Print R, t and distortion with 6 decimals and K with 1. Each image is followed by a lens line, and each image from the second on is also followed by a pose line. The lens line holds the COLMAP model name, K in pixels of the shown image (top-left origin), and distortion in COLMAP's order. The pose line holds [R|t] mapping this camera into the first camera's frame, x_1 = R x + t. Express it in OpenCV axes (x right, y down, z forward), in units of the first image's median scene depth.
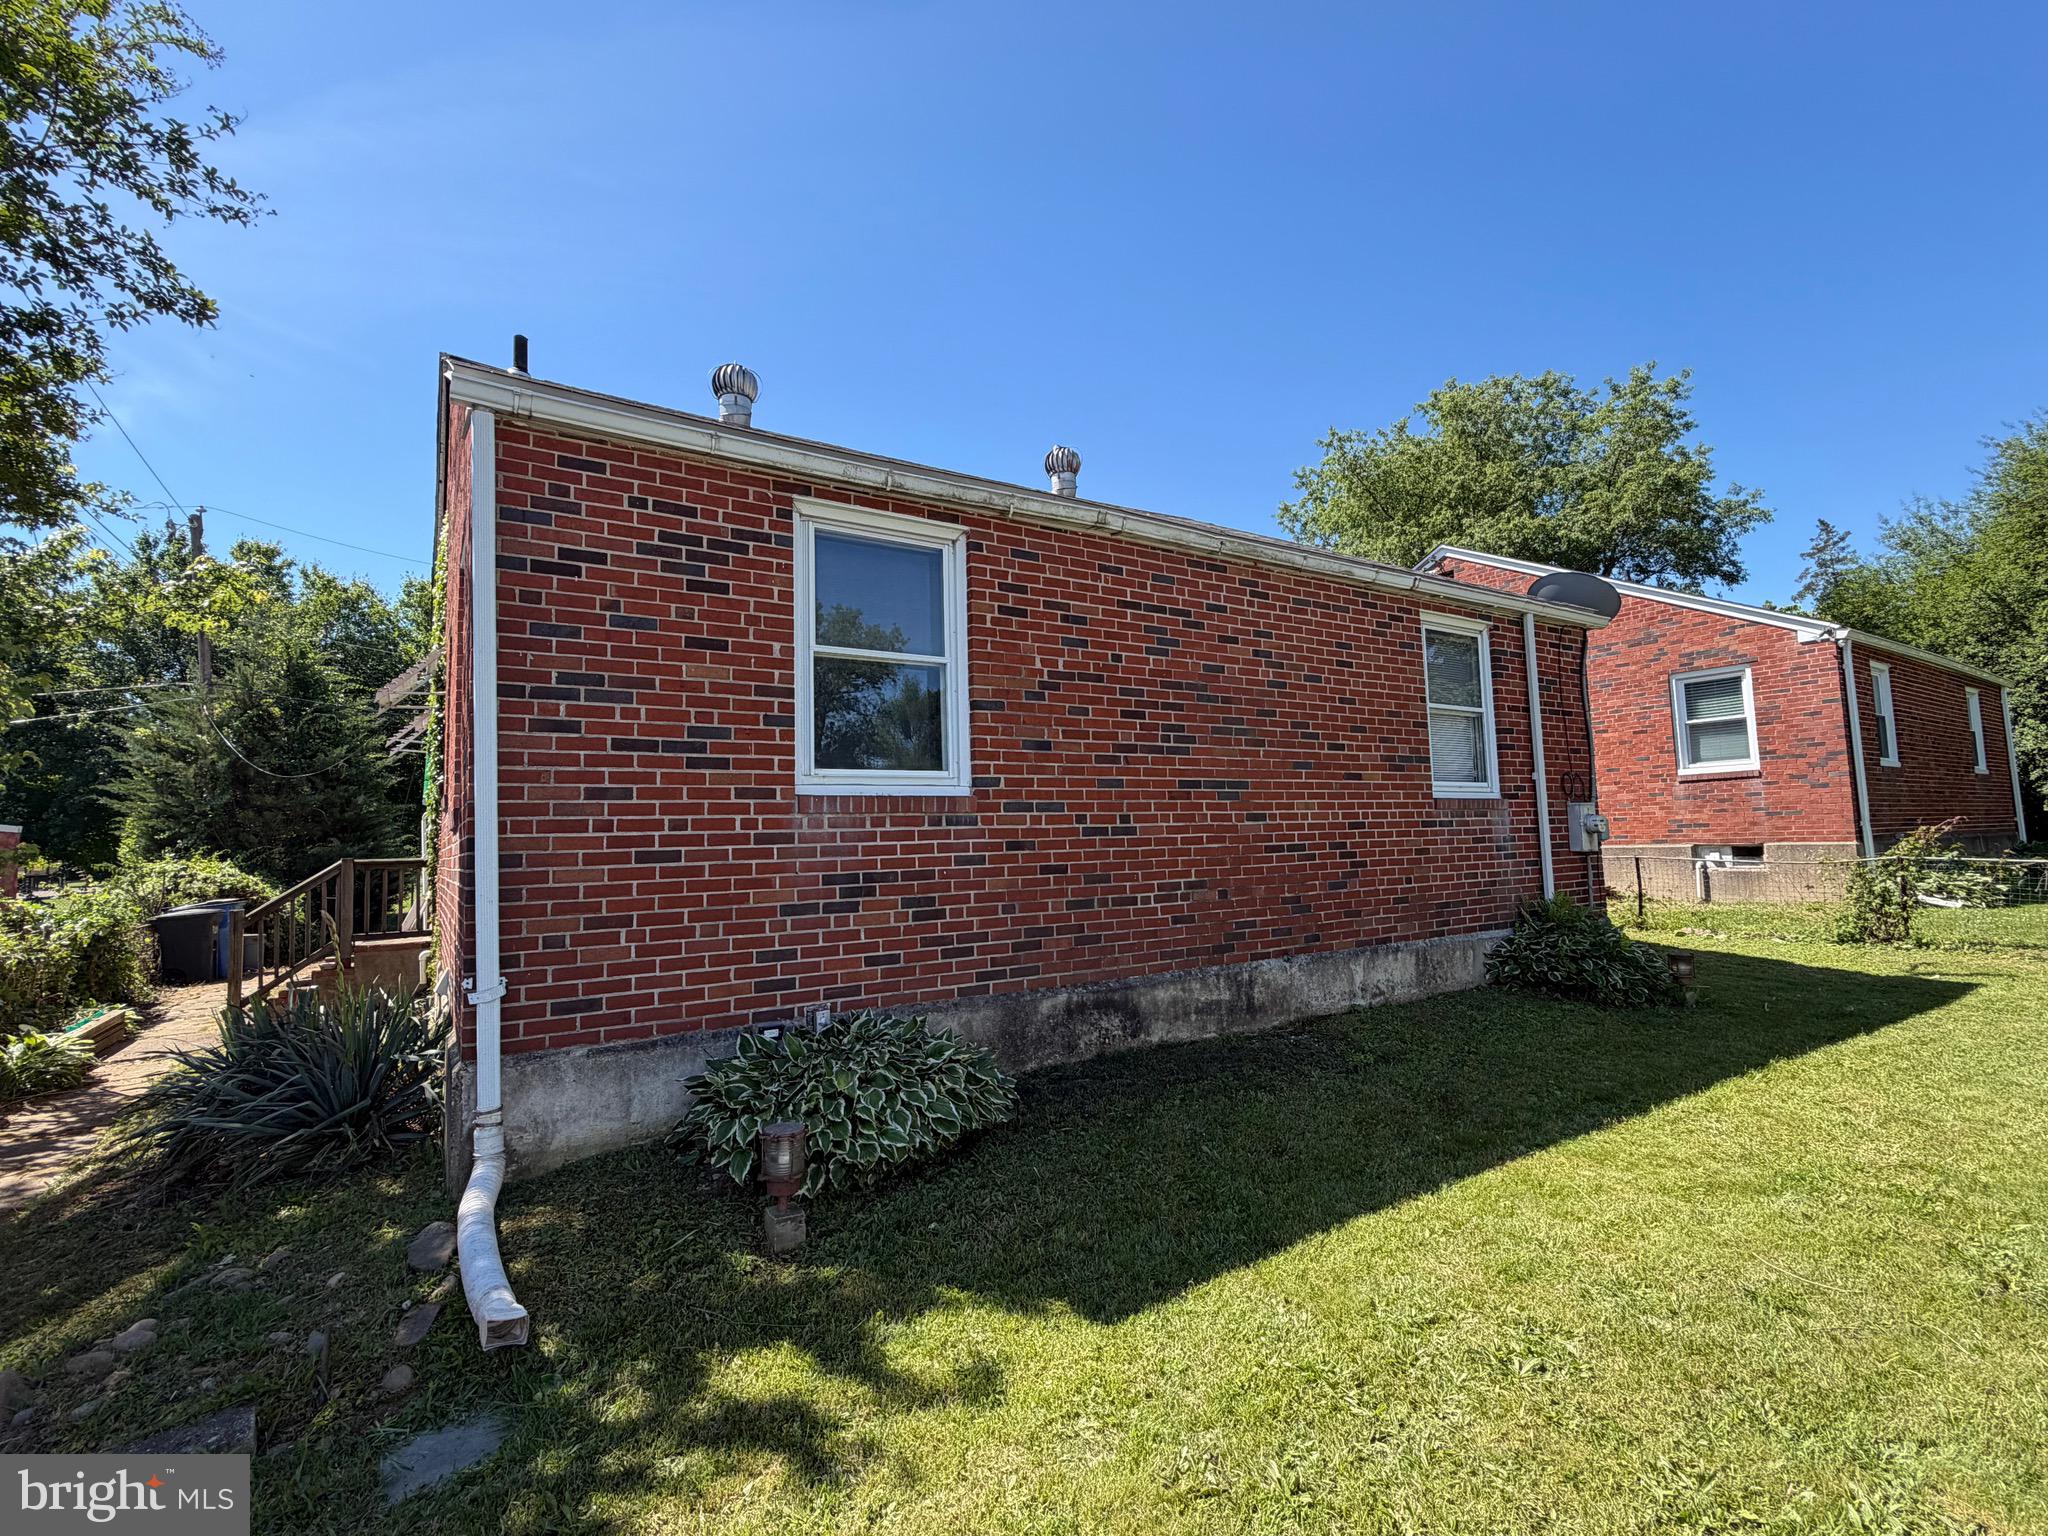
lens RADIAL K [[937.5, 0, 1028.7], [0, 937.5, 772.2], [0, 0, 1]] dist [-0.000526, 0.000015]
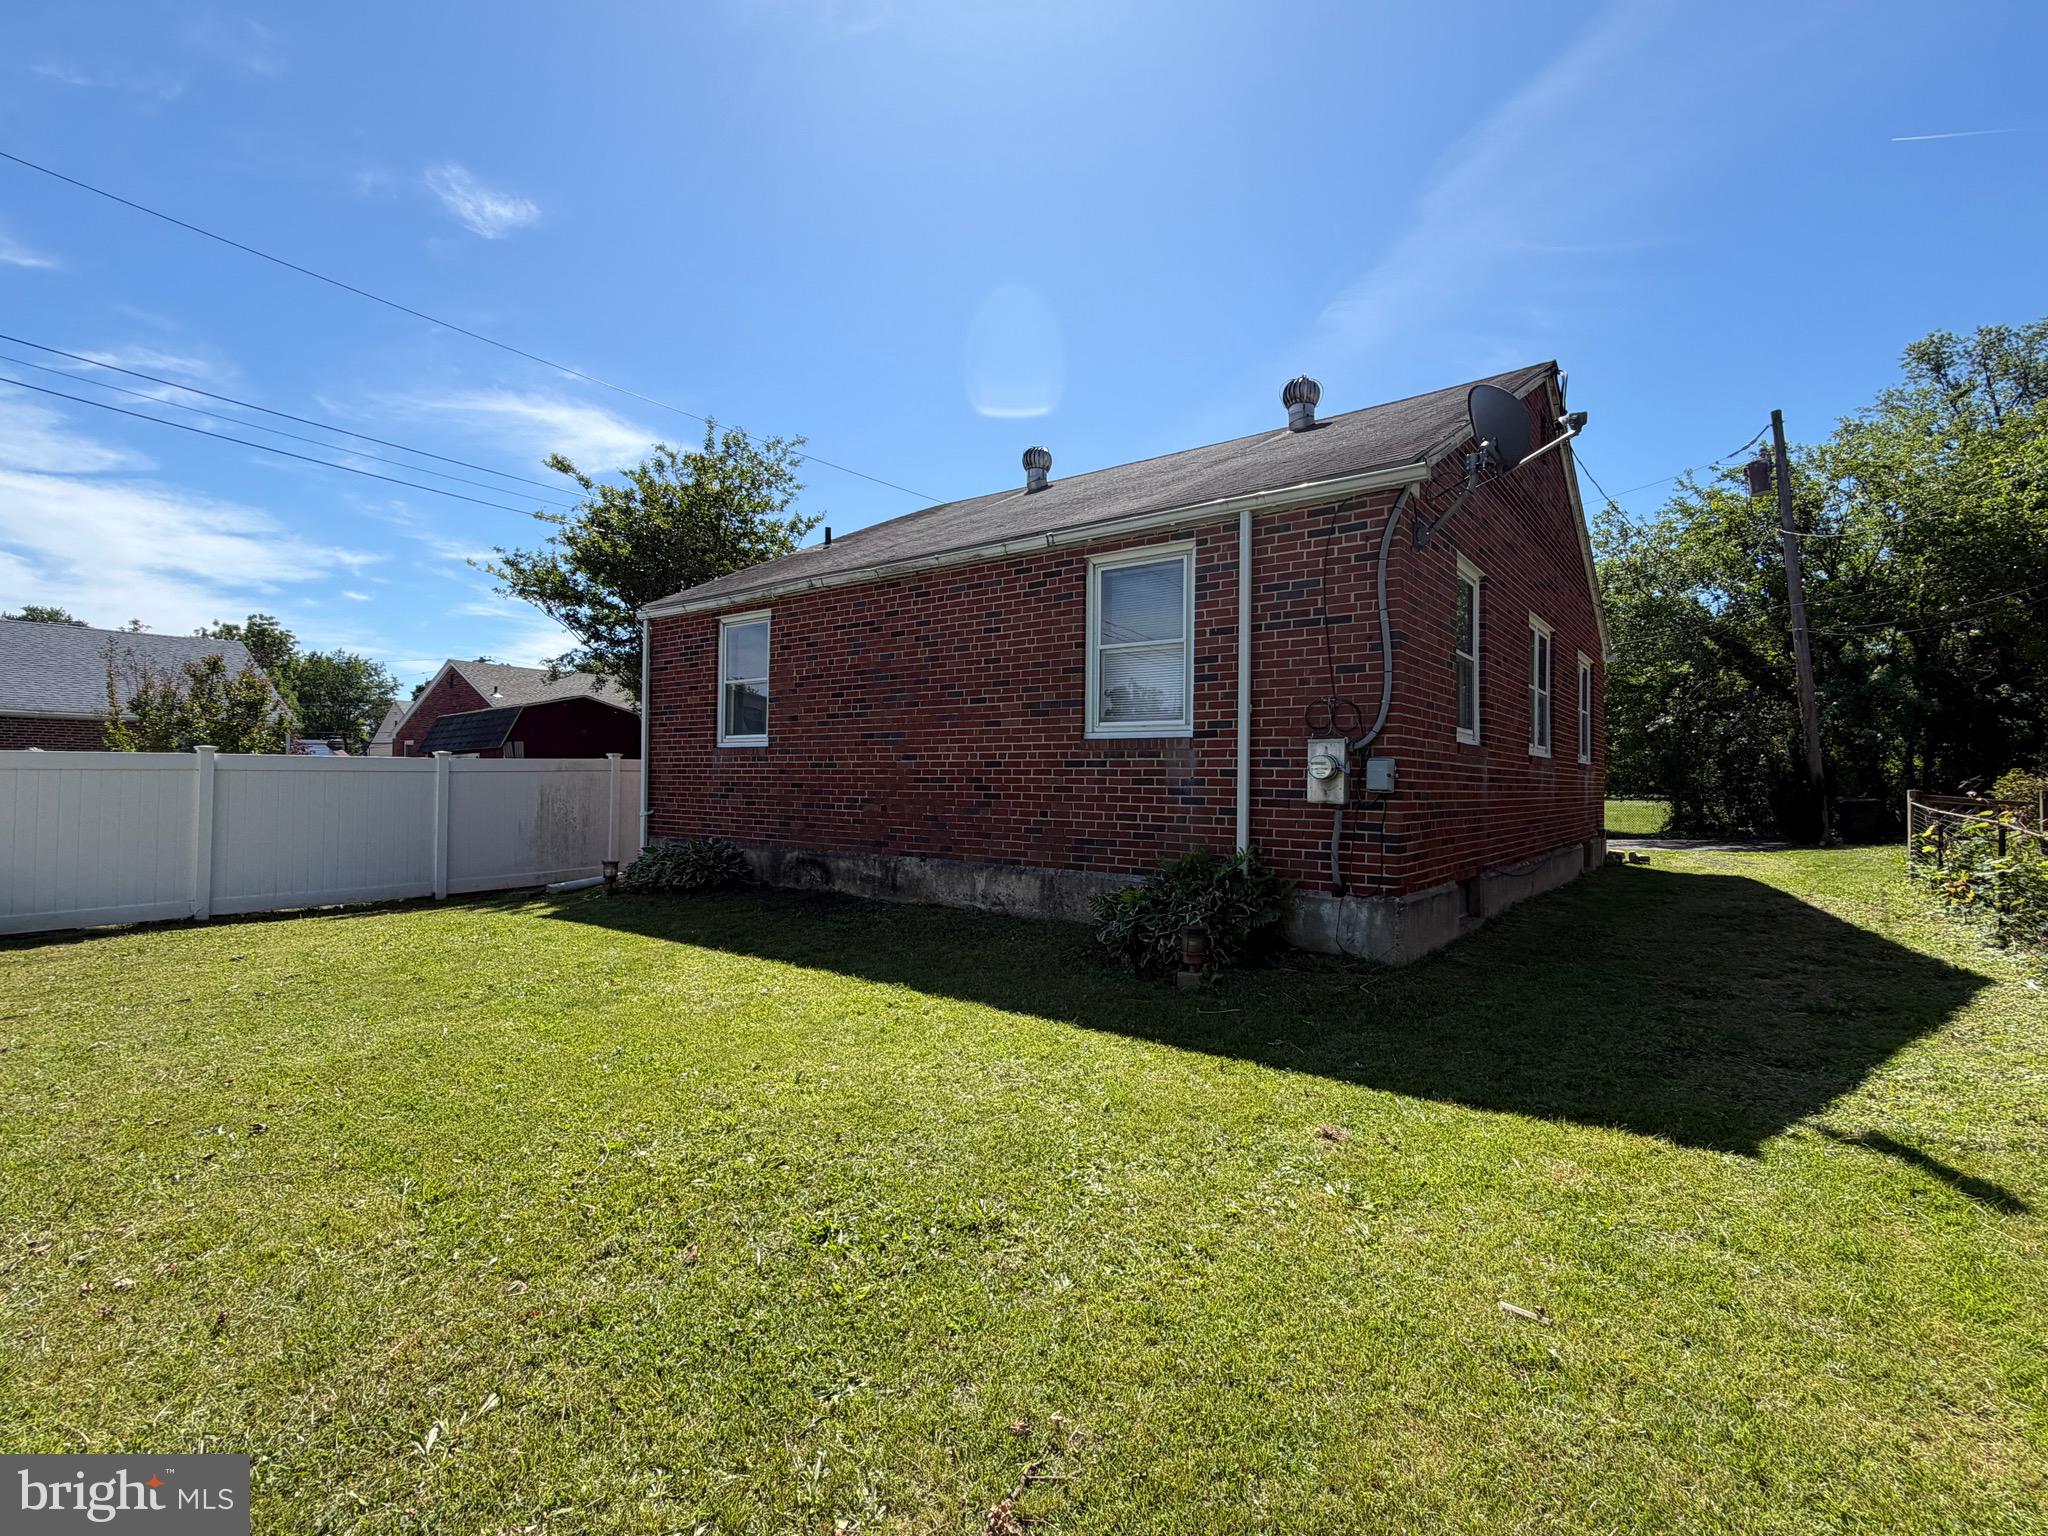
lens RADIAL K [[937.5, 0, 1026.9], [0, 937.5, 764.8], [0, 0, 1]] dist [-0.000526, 0.000015]
pose [[0.332684, 0.019539, -0.942836, 1.596949], [0.057203, 0.997526, 0.040857, 0.011230], [0.941302, -0.067525, 0.330743, 0.678899]]
